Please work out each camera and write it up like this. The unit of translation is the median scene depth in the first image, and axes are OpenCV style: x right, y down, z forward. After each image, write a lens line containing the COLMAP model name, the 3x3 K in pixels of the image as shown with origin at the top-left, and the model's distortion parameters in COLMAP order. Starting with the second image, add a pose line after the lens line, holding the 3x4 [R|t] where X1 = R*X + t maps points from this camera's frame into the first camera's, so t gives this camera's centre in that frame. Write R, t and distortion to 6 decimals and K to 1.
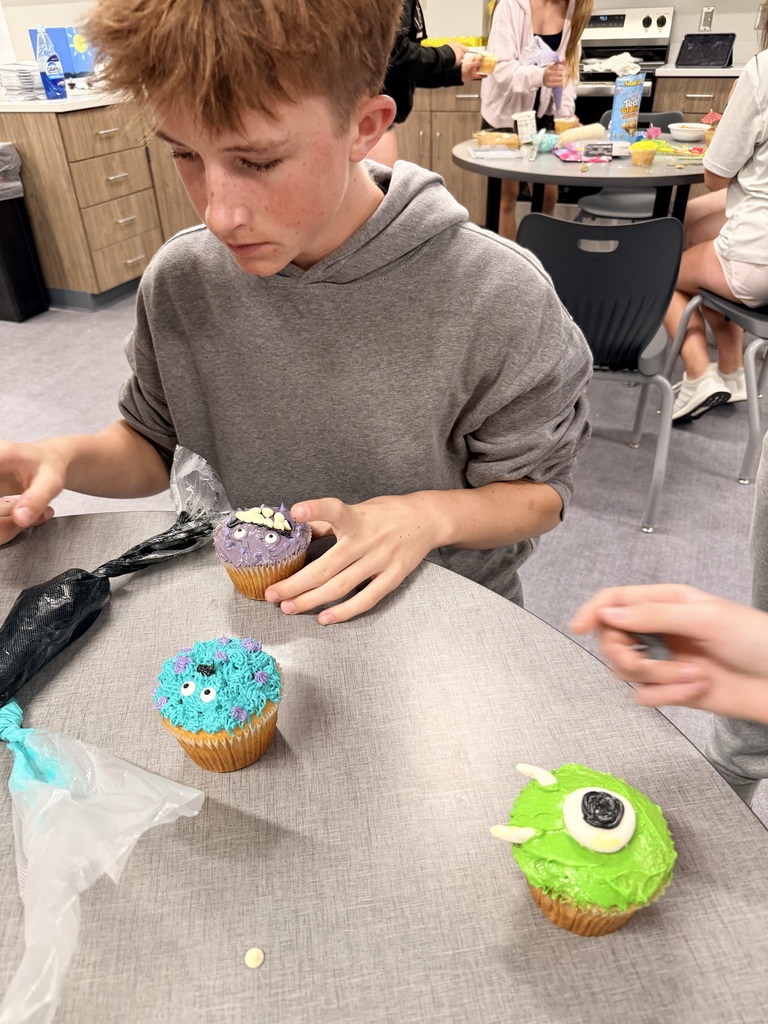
lens RADIAL K [[733.8, 0, 389.7], [0, 733.8, 518.1], [0, 0, 1]] dist [0.012091, -0.016438]
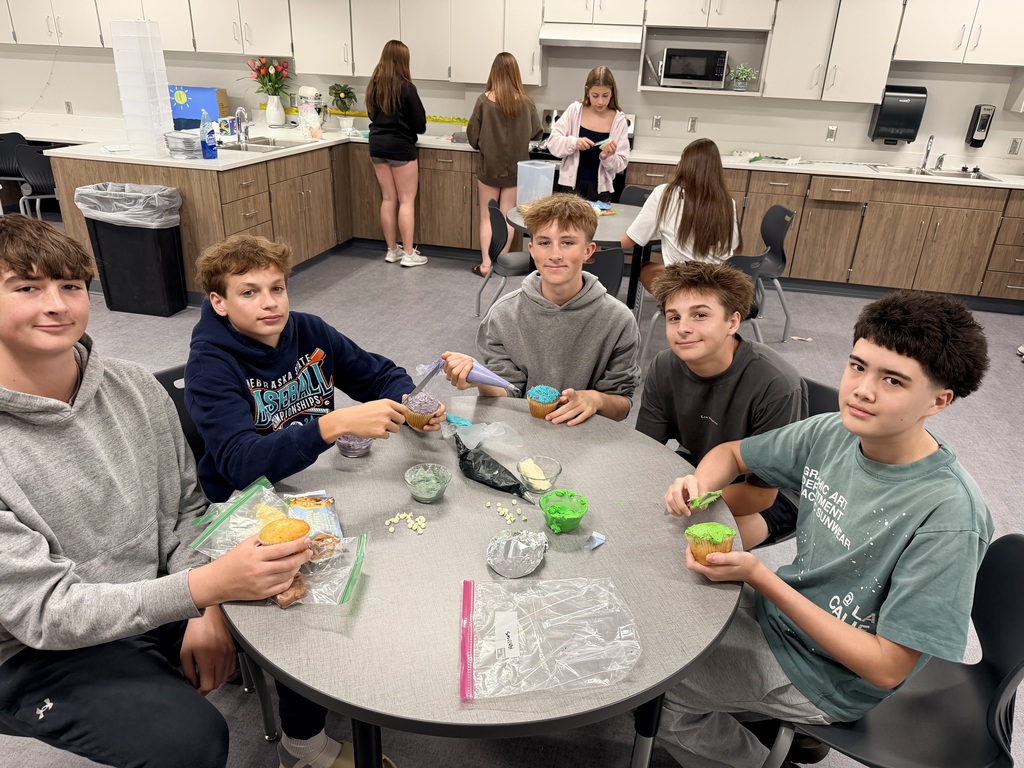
lens RADIAL K [[733.8, 0, 507.7], [0, 733.8, 385.0], [0, 0, 1]] dist [0.012091, -0.016438]
pose [[0.982389, -0.004240, 0.186798, -0.170123], [0.035808, 0.985484, -0.165950, 0.089862], [-0.183383, 0.169716, 0.968281, -0.352748]]
